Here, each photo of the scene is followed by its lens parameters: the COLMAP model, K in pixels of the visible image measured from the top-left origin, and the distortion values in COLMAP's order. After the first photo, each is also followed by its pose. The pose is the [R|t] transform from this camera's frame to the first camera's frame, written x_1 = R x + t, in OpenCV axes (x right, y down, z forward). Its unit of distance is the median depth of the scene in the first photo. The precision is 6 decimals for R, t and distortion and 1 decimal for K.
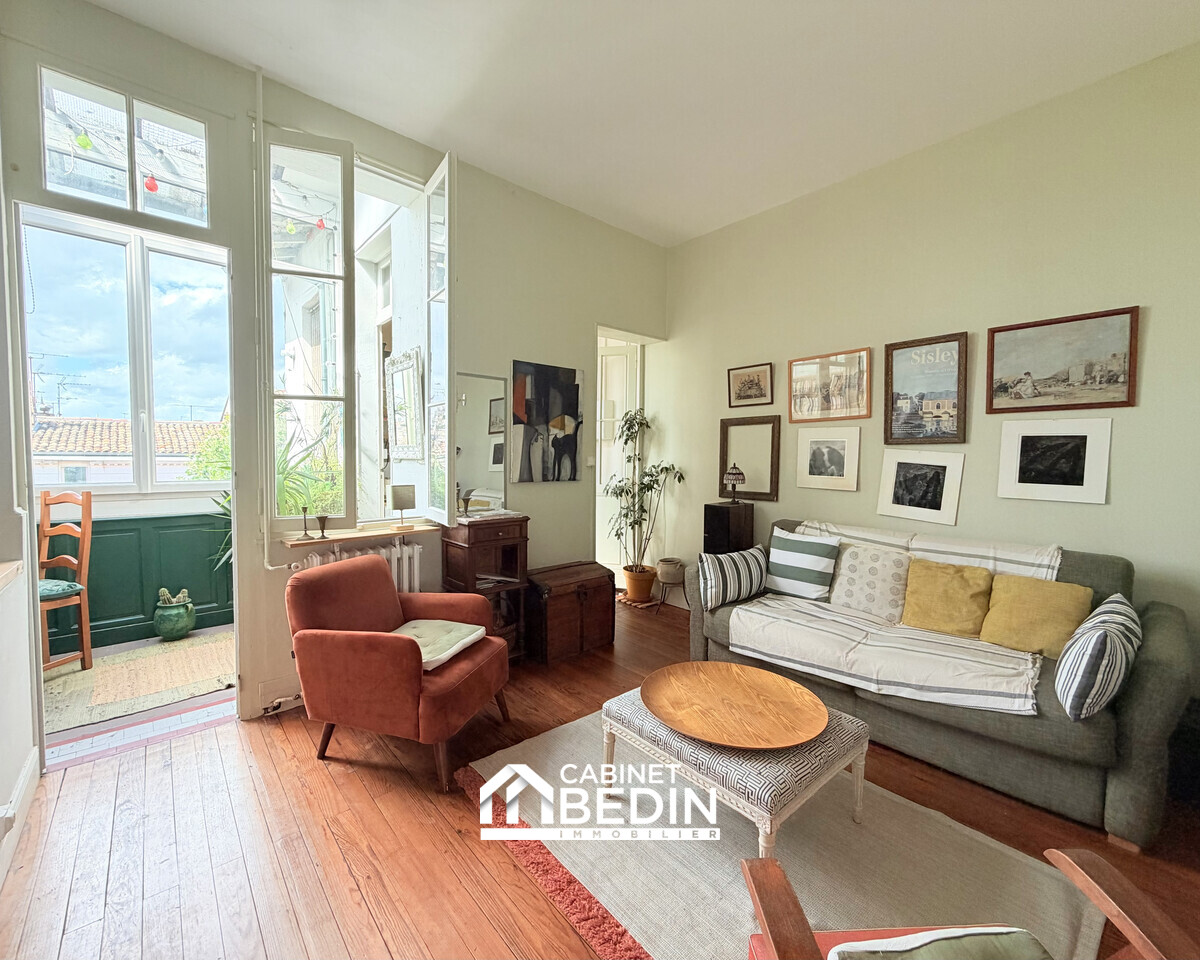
lens RADIAL K [[504.1, 0, 600.8], [0, 504.1, 478.0], [0, 0, 1]] dist [0.000758, 0.000053]
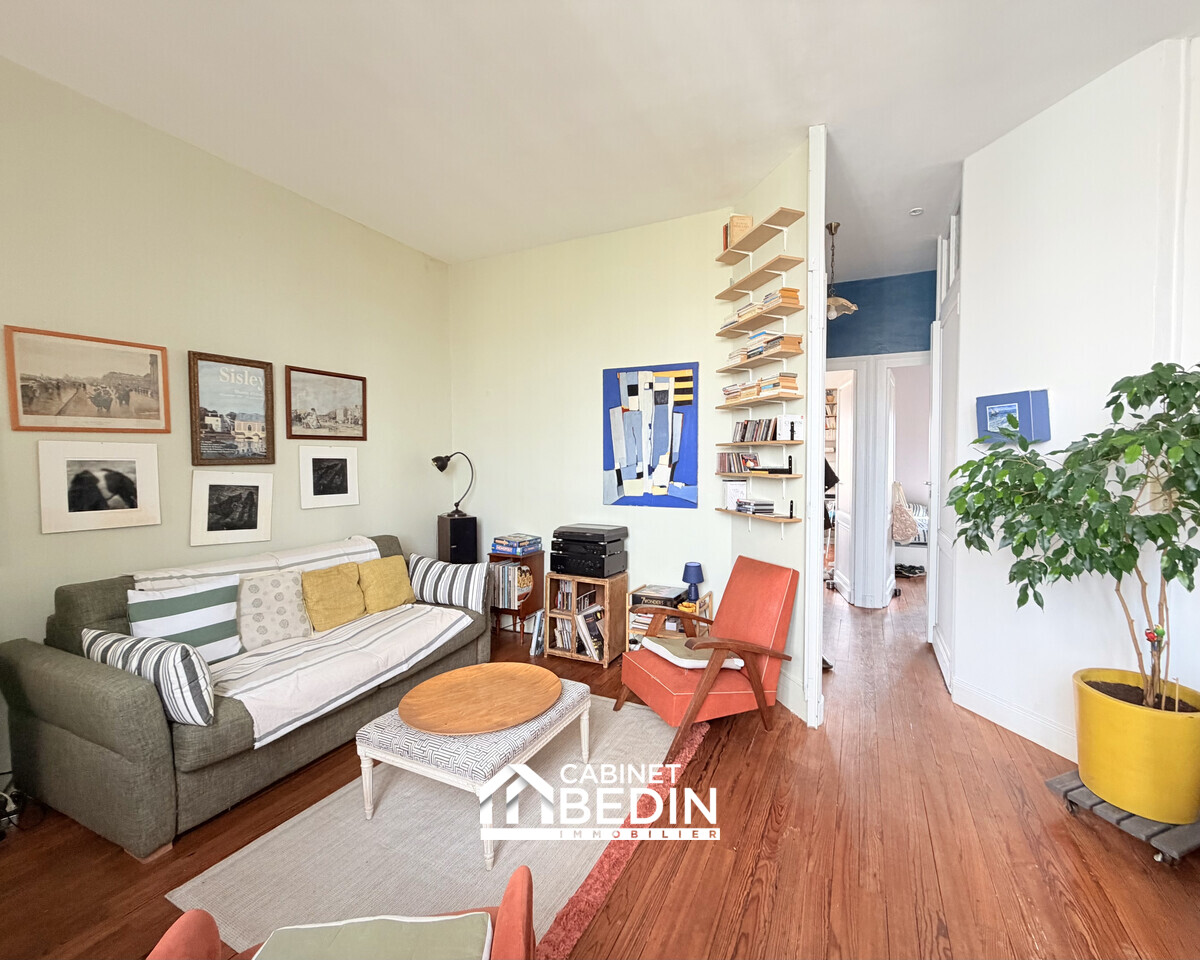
lens RADIAL K [[544.7, 0, 601.0], [0, 544.7, 479.4], [0, 0, 1]] dist [-0.000467, -0.000197]
pose [[-0.389299, -0.041930, 0.920157, -0.648991], [0.046887, 0.996766, 0.065258, -0.079472], [-0.919917, 0.068548, -0.386074, 0.804273]]
